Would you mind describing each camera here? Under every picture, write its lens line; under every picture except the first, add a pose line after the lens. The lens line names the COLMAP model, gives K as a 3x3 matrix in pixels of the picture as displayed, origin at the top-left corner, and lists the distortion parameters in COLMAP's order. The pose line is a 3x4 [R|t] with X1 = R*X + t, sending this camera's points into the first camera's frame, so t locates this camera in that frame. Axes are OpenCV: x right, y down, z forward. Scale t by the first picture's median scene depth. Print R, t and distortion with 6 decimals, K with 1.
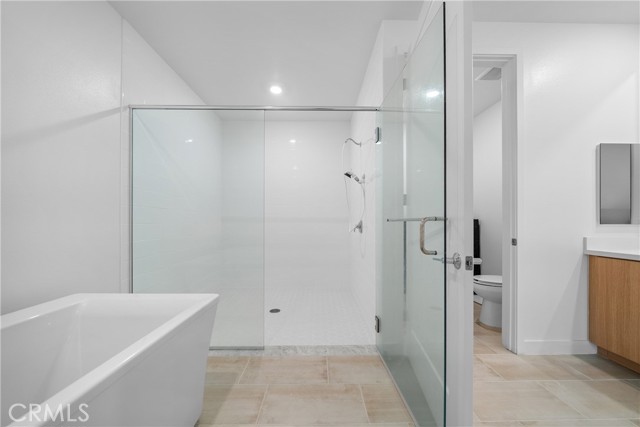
lens RADIAL K [[221.2, 0, 320.3], [0, 221.2, 222.4], [0, 0, 1]] dist [-0.001189, -0.000164]
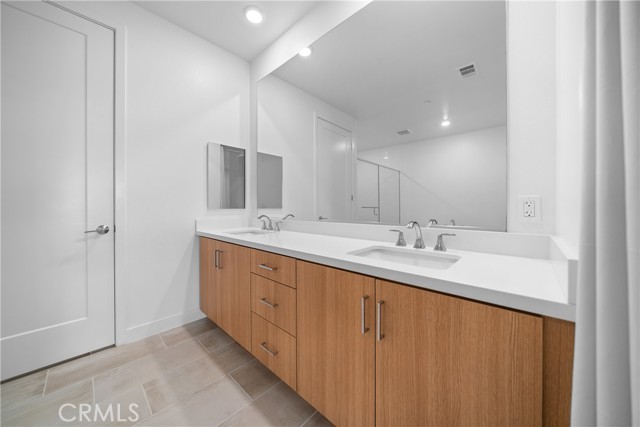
lens RADIAL K [[221.1, 0, 318.4], [0, 221.1, 208.6], [0, 0, 1]] dist [-0.002961, -0.000151]
pose [[0.695349, -0.003811, 0.718662, 0.823270], [-0.000033, 0.999986, 0.005334, -0.000694], [-0.718672, -0.003733, 0.695339, -0.278723]]
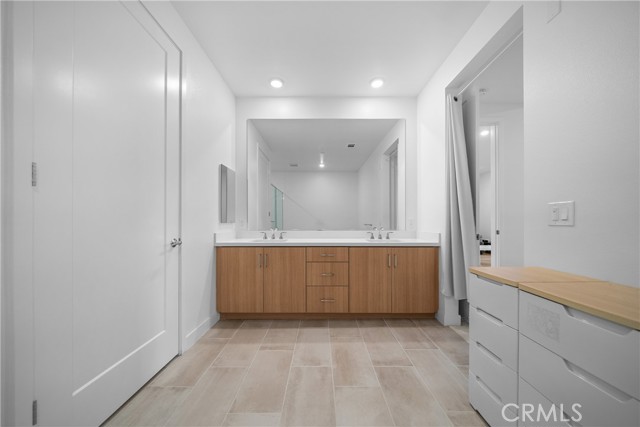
lens RADIAL K [[221.2, 0, 320.3], [0, 221.2, 222.4], [0, 0, 1]] dist [-0.001189, -0.000164]
pose [[0.016974, -0.001943, 0.999854, -0.087953], [-0.003168, 0.999993, 0.001997, -0.000012], [-0.999851, -0.003201, 0.016968, 0.368429]]
